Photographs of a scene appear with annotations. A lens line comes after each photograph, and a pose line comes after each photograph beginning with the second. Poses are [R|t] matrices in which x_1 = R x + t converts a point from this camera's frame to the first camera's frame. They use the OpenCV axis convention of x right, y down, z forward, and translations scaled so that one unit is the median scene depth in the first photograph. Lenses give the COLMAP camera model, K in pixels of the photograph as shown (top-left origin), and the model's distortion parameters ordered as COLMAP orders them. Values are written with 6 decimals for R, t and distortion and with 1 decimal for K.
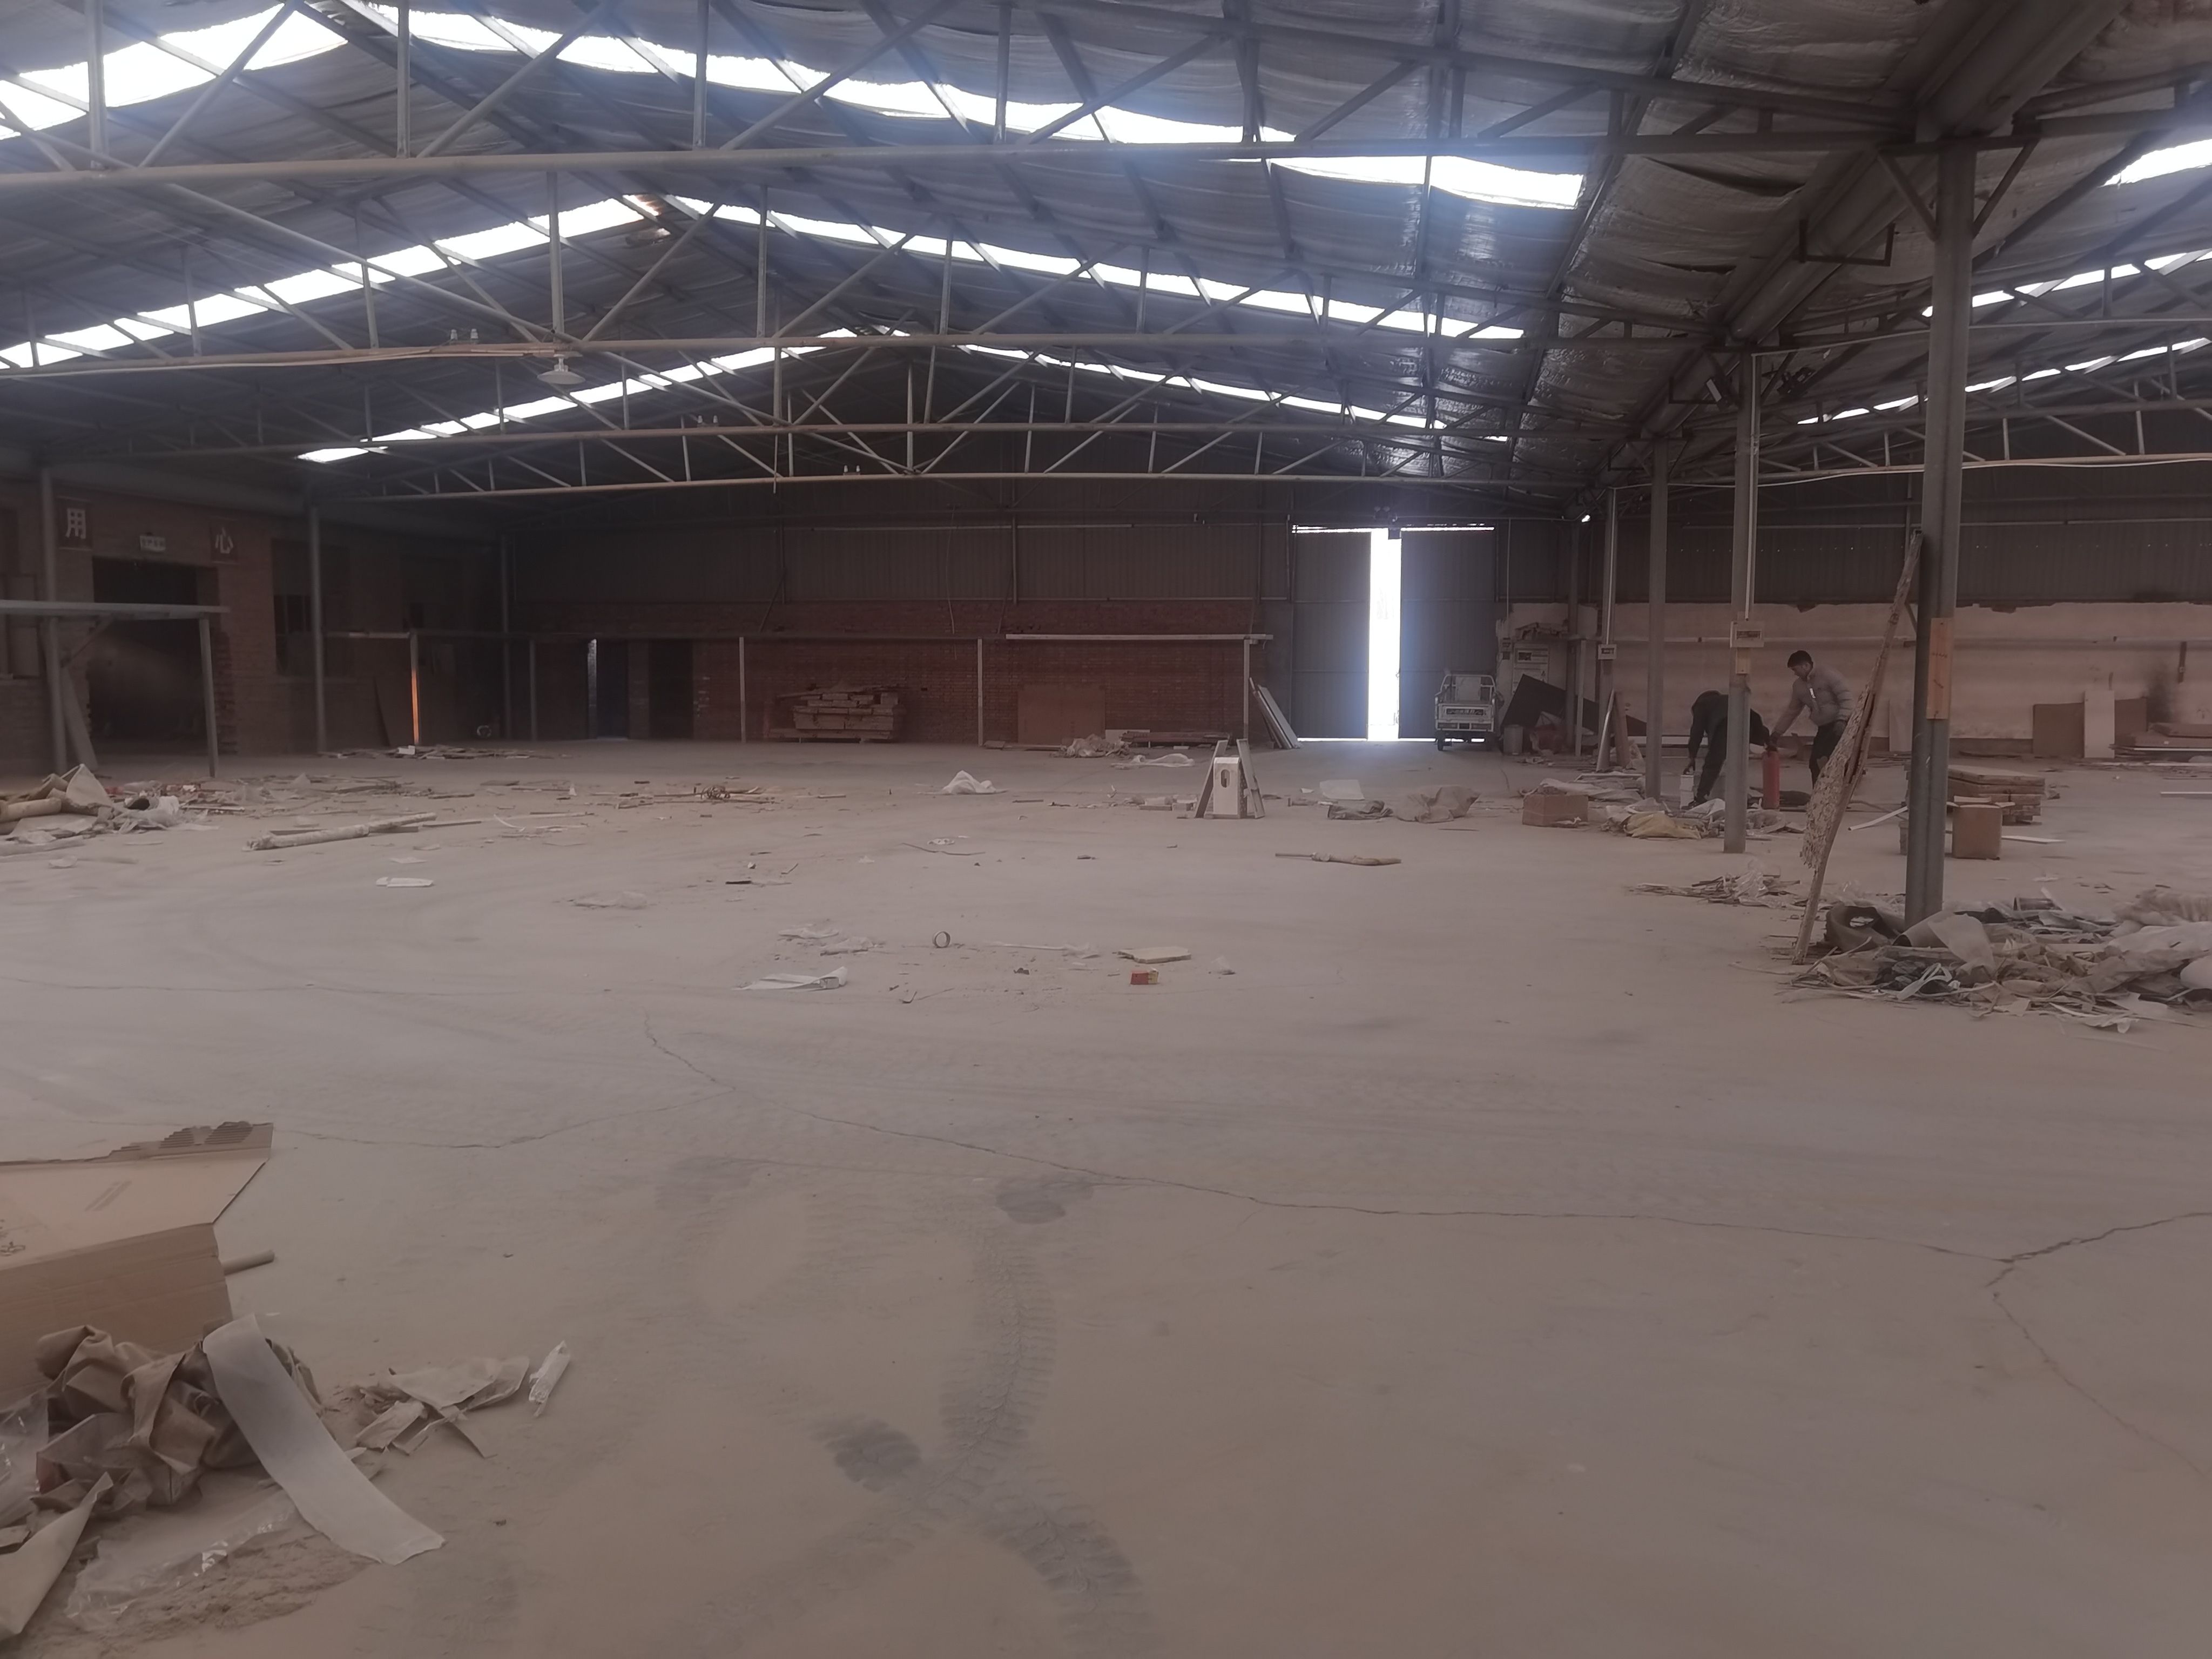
lens RADIAL K [[1789.6, 0, 1106.0], [0, 1789.6, 829.5], [0, 0, 1]] dist [0.004787, 0.009919]
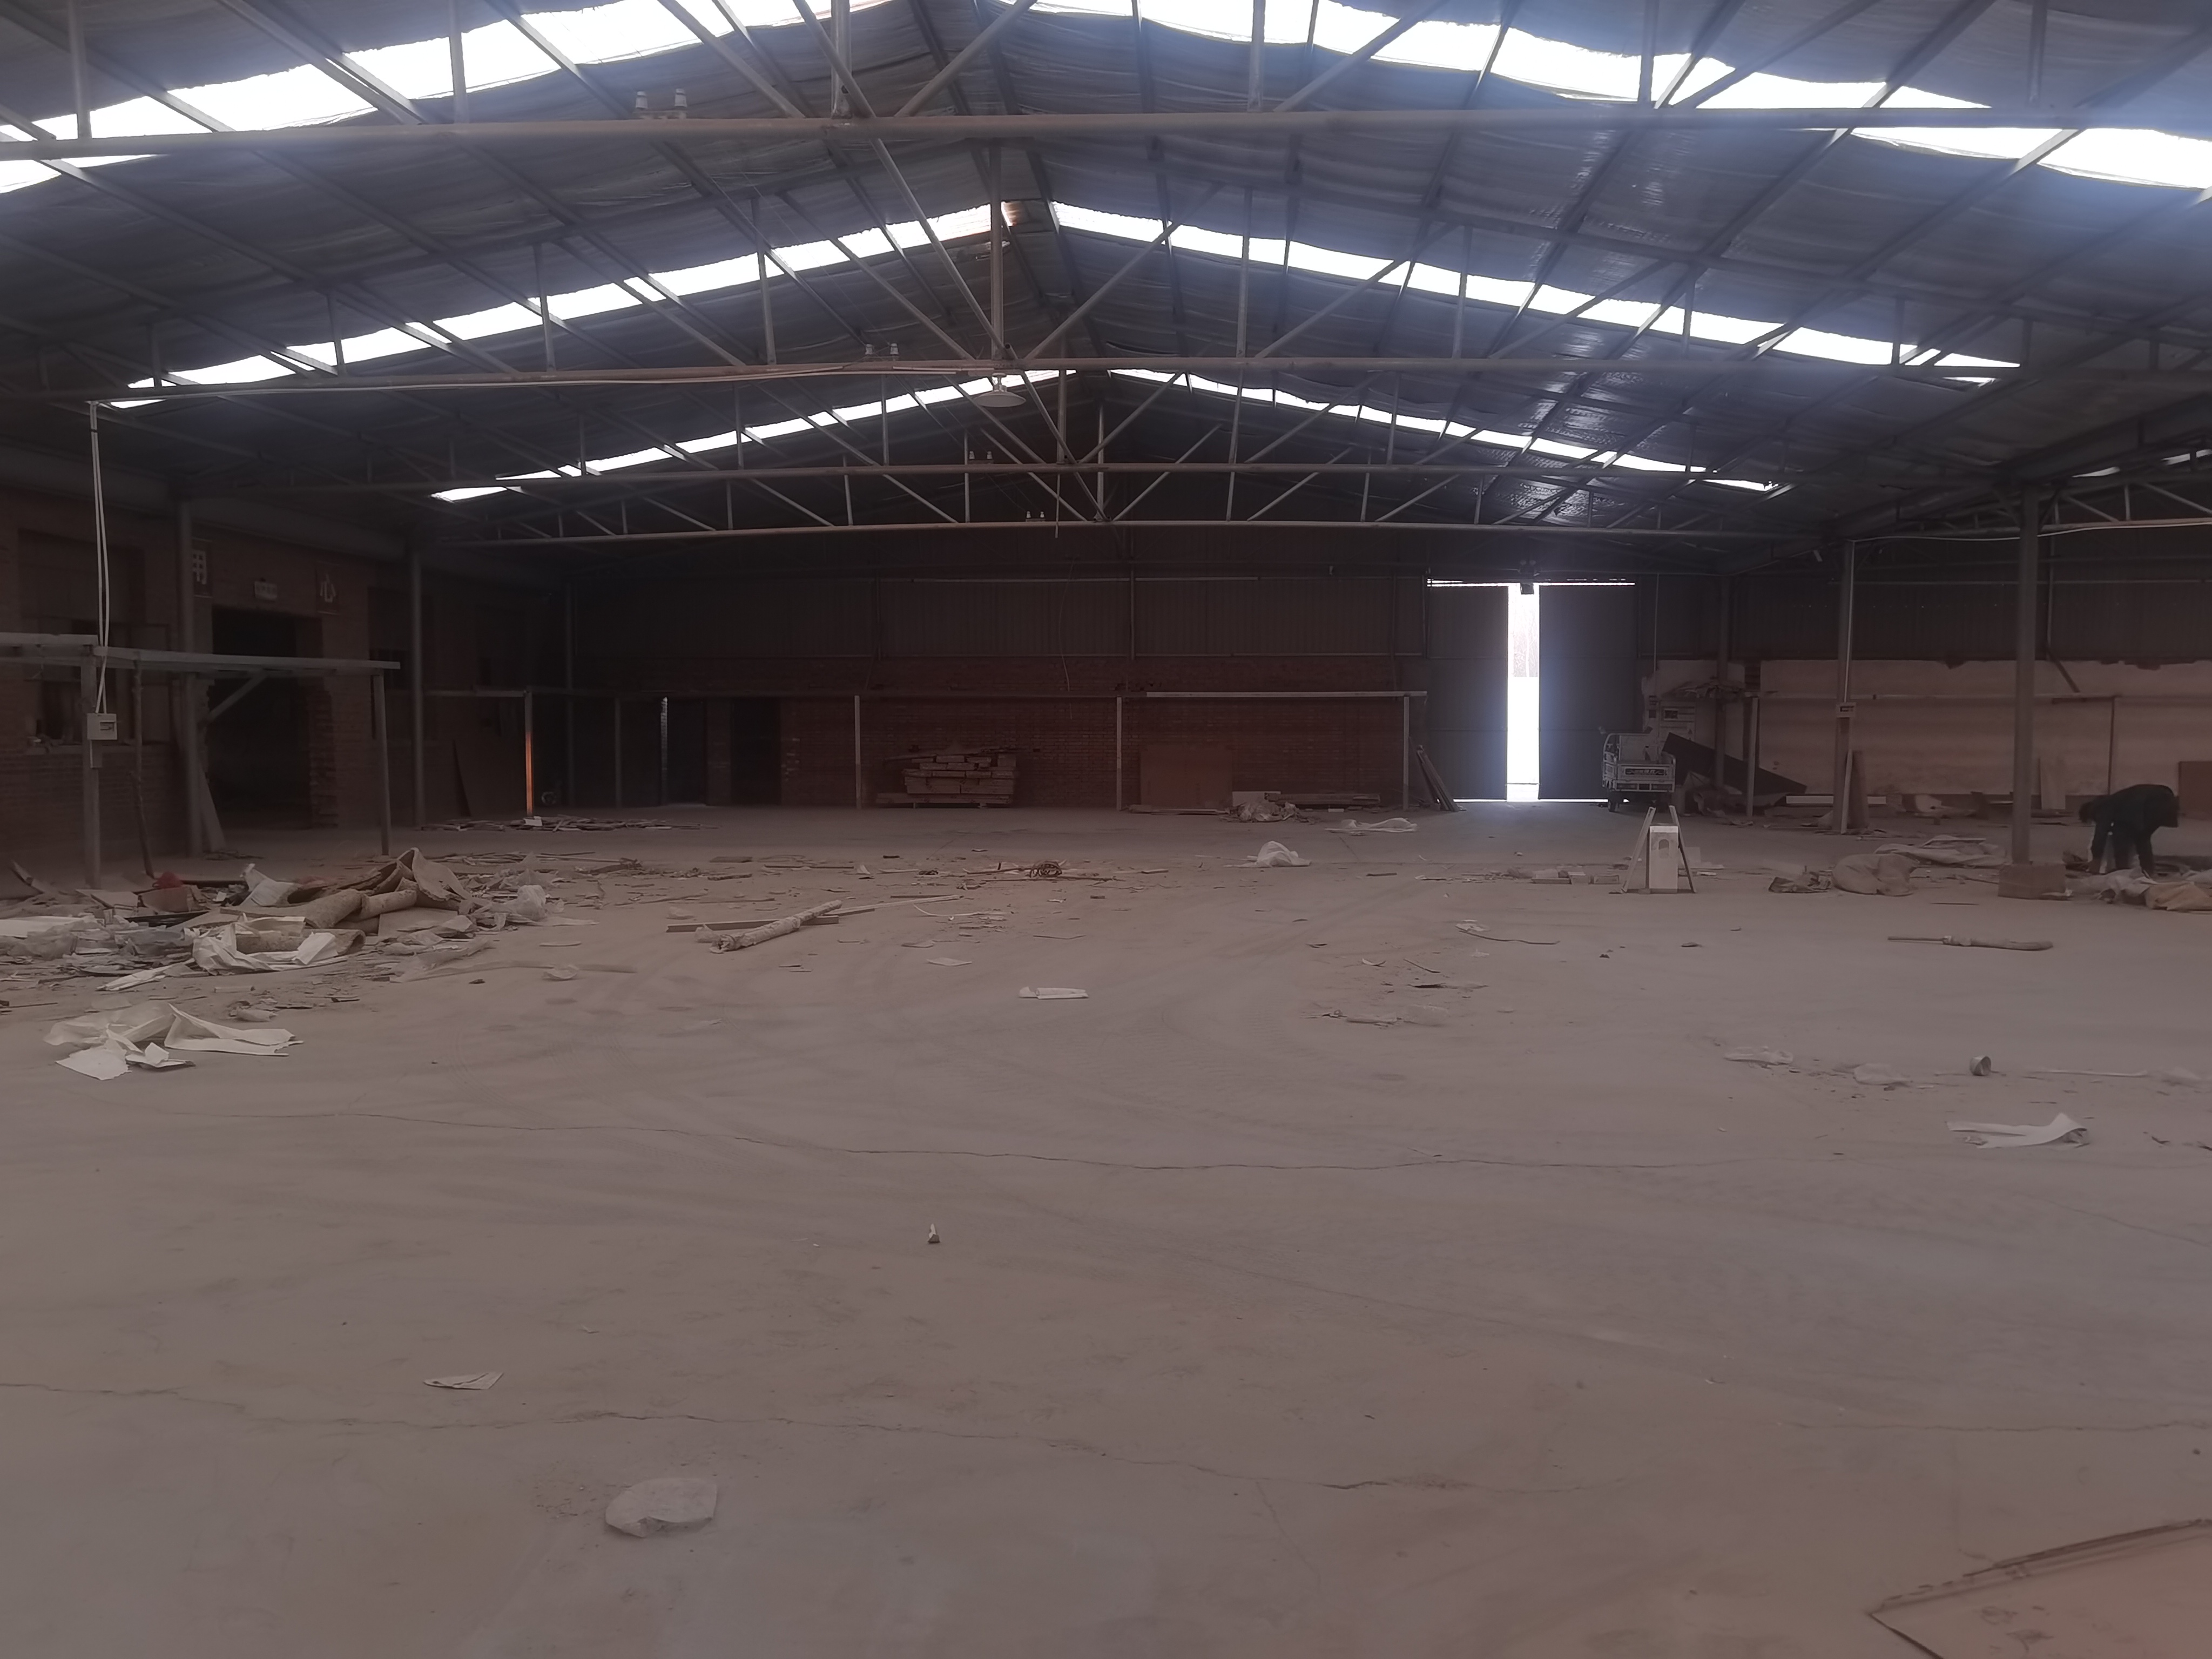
lens RADIAL K [[1789.6, 0, 1106.0], [0, 1789.6, 829.5], [0, 0, 1]] dist [0.004787, 0.009919]
pose [[0.994378, -0.008702, 0.105530, -0.183833], [0.012043, 0.999445, -0.031068, -0.008024], [-0.105201, 0.032164, 0.993931, 0.070519]]
